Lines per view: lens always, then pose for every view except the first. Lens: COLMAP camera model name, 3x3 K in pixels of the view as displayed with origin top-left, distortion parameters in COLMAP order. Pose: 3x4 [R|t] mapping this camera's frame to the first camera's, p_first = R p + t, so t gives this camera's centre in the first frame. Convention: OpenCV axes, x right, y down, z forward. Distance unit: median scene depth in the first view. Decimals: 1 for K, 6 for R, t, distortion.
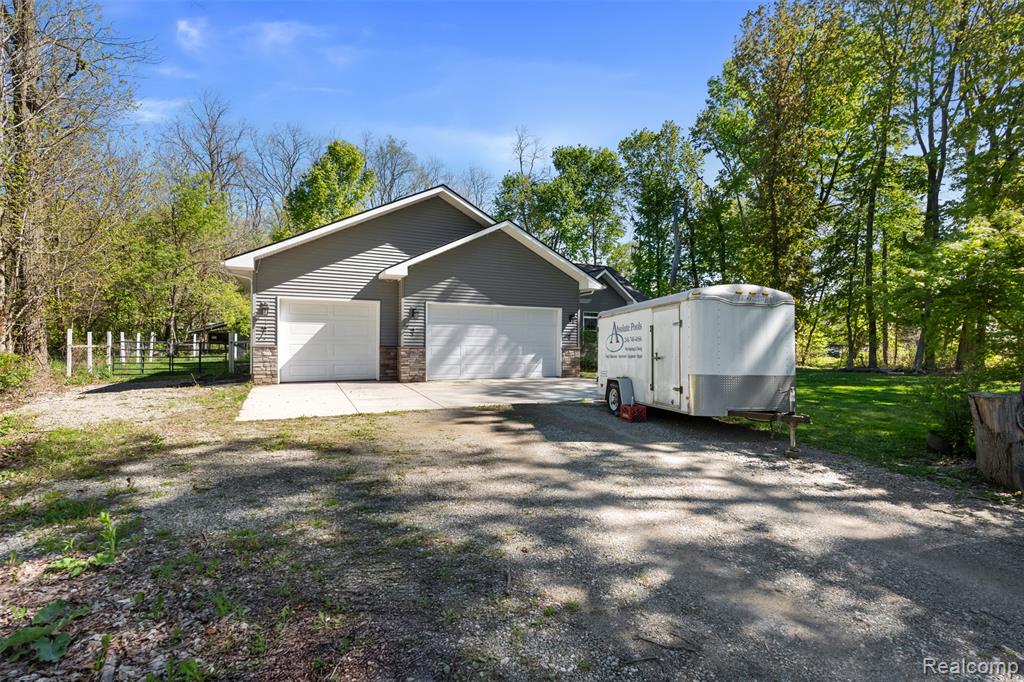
lens RADIAL K [[458.4, 0, 519.1], [0, 458.4, 344.9], [0, 0, 1]] dist [-0.004660, 0.000255]
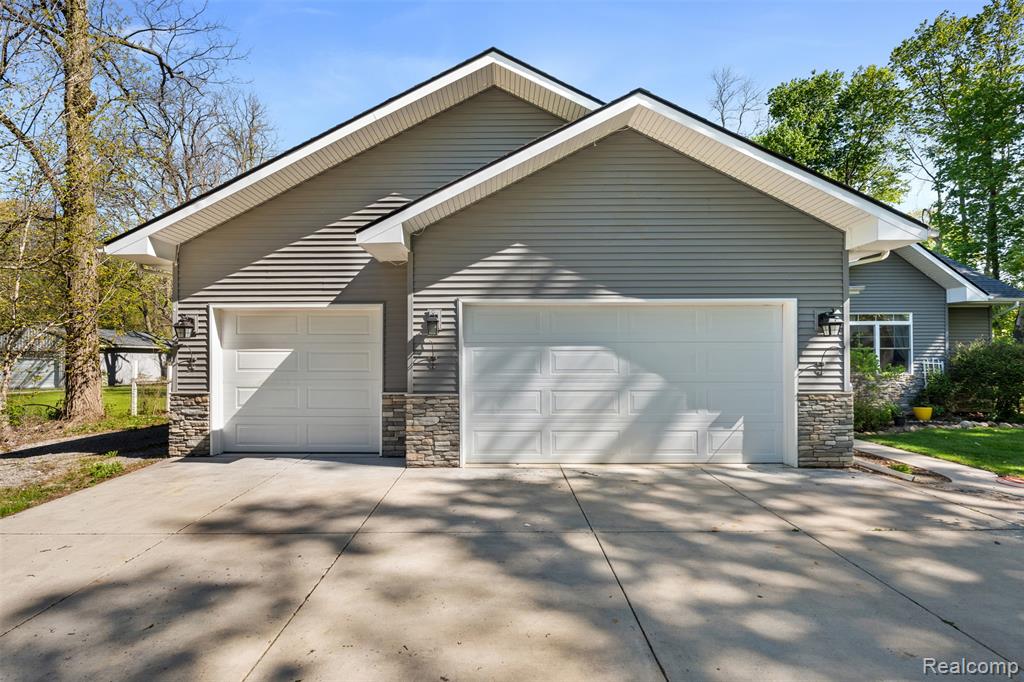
lens RADIAL K [[458.4, 0, 511.4], [0, 458.4, 346.3], [0, 0, 1]] dist [-0.004660, 0.000255]
pose [[0.893577, -0.020409, -0.448446, 0.025506], [0.004968, 0.999354, -0.035581, -0.013110], [0.448882, 0.029566, 0.893102, 0.274806]]
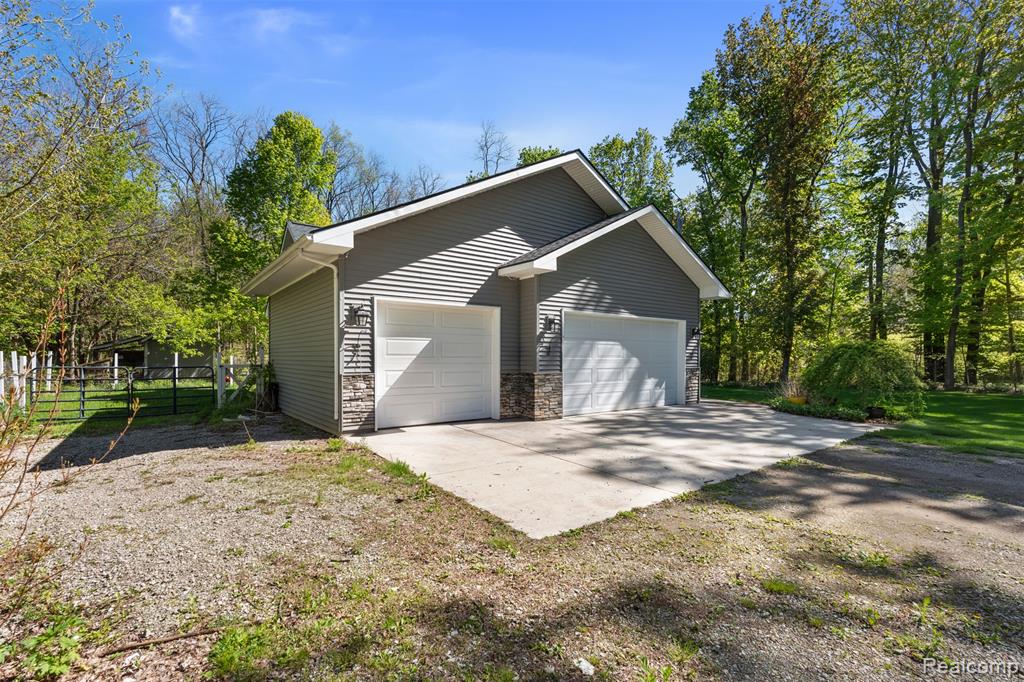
lens RADIAL K [[458.4, 0, 501.9], [0, 458.4, 359.4], [0, 0, 1]] dist [-0.004660, 0.000255]
pose [[0.981458, -0.005423, 0.191599, -0.197589], [0.005416, 0.999985, 0.000558, -0.007297], [-0.191599, 0.000490, 0.981473, 0.140726]]
